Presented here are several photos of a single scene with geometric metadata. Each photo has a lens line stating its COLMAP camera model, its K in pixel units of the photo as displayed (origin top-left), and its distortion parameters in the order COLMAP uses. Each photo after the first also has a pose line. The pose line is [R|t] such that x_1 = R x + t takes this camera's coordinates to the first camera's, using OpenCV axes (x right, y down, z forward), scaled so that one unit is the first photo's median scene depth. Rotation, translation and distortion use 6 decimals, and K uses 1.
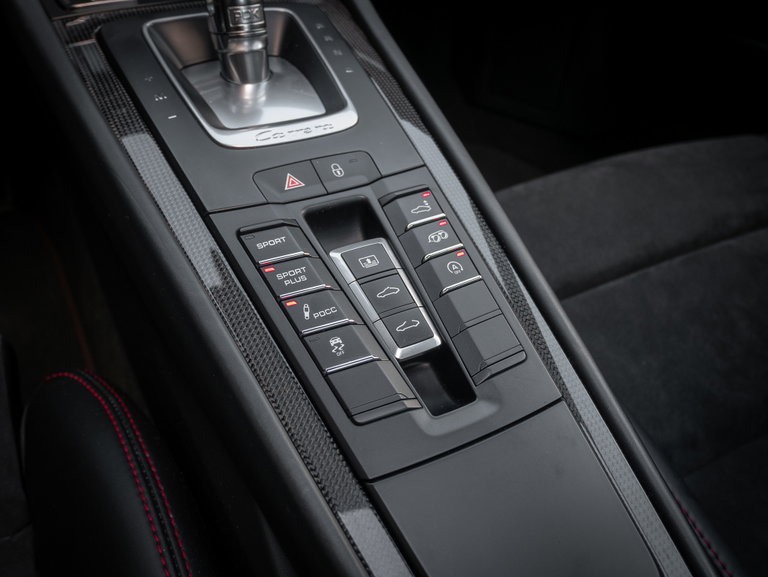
lens RADIAL K [[703.1, 0, 384.0], [0, 703.1, 288.5], [0, 0, 1]] dist [-0.018847, -0.002106]
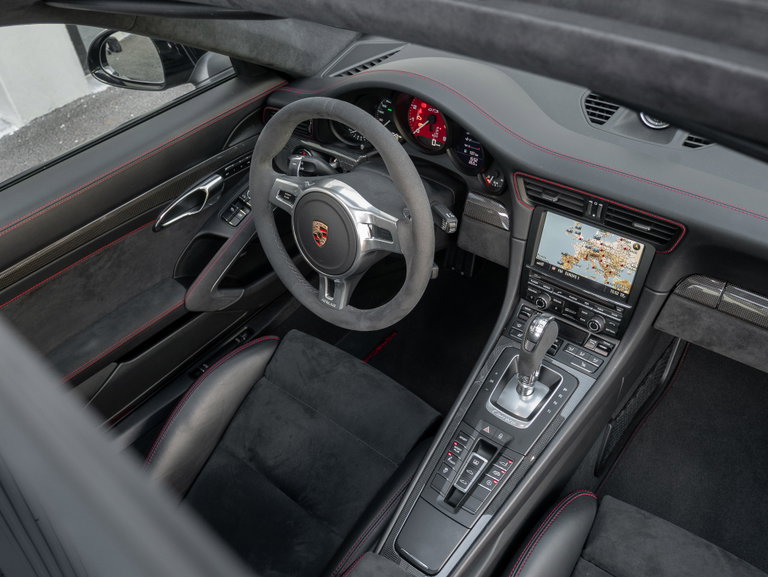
lens RADIAL K [[650.9, 0, 385.6], [0, 650.9, 277.9], [0, 0, 1]] dist [-0.004273, 0.000124]
pose [[0.352014, 0.535643, -0.767576, 1.699272], [-0.492517, 0.803354, 0.334739, -1.536339], [0.795935, 0.260212, 0.546605, -1.279795]]
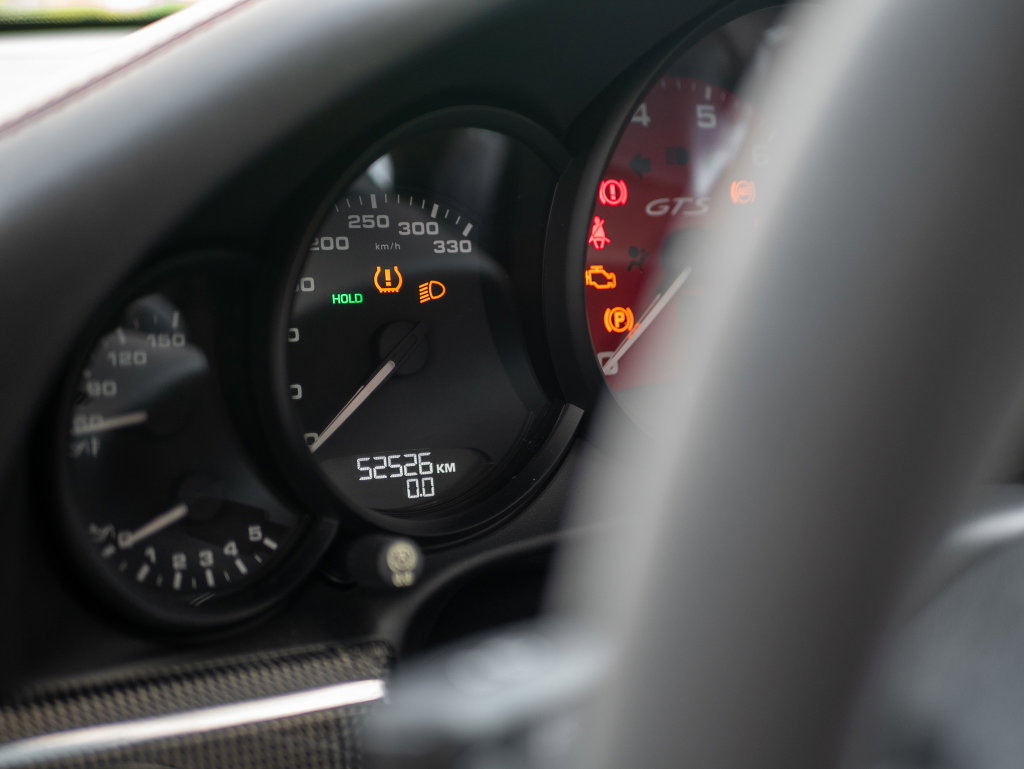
lens RADIAL K [[1496.4, 0, 512.0], [0, 1496.4, 384.5], [0, 0, 1]] dist [-0.100720, -0.028187]
pose [[0.999394, -0.004085, -0.034565, -1.609487], [-0.011786, 0.894699, -0.446513, -0.448926], [0.032750, 0.446650, 0.894109, -0.469363]]
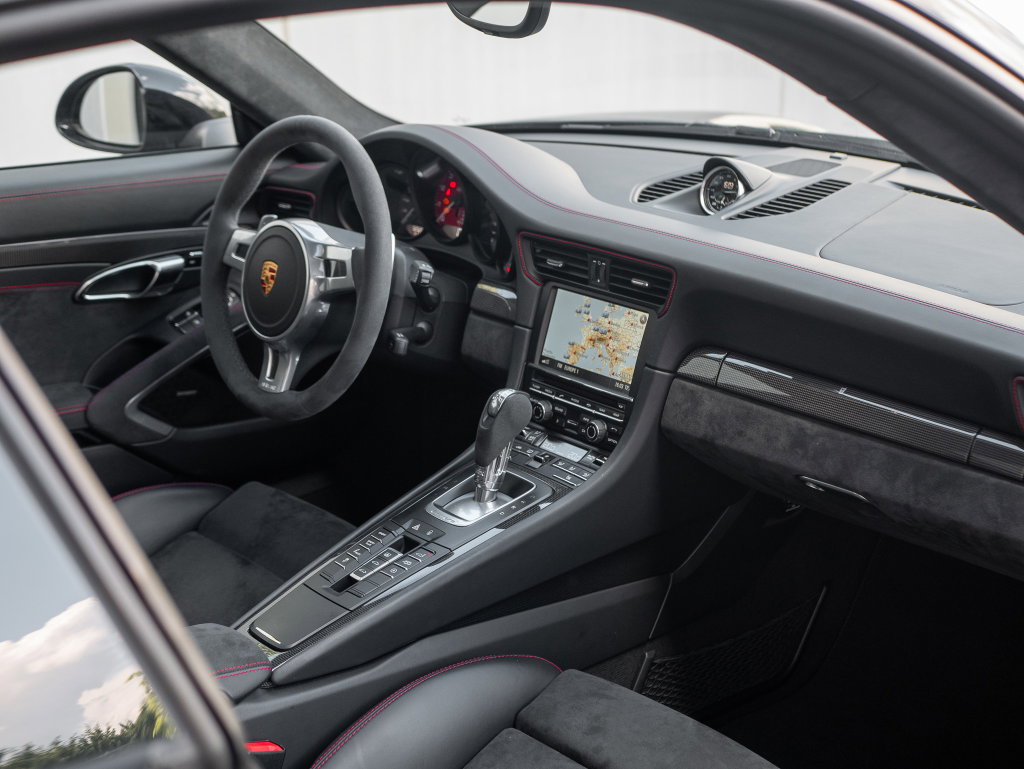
lens RADIAL K [[1529.8, 0, 512.0], [0, 1529.8, 384.5], [0, 0, 1]] dist [-0.013355, -0.039212]
pose [[0.192399, 0.236000, -0.952516, 4.955858], [-0.602820, 0.794340, 0.075046, -1.159025], [0.774332, 0.559757, 0.295096, -0.617311]]
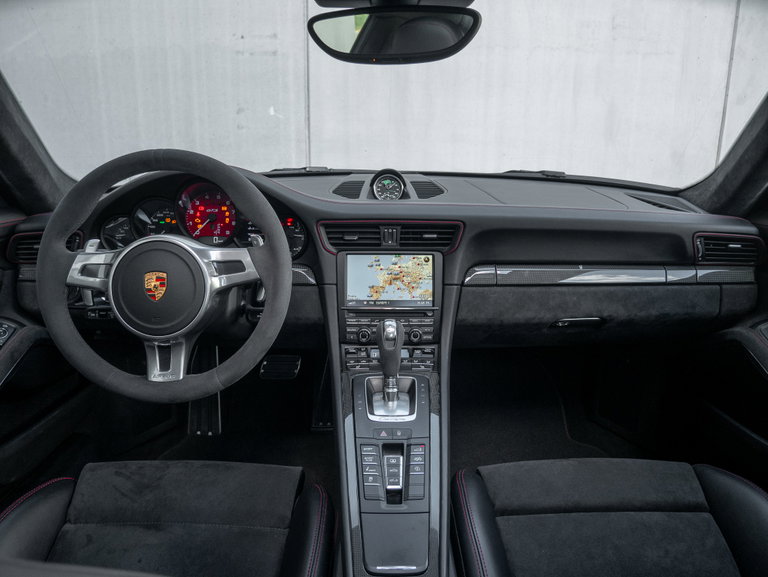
lens RADIAL K [[544.1, 0, 384.0], [0, 544.1, 288.5], [0, 0, 1]] dist [-0.082987, 0.002485]
pose [[0.874872, 0.063248, -0.480207, 1.050062], [-0.260575, 0.897198, -0.356563, 0.142410], [0.408289, 0.437077, 0.801414, -1.342017]]
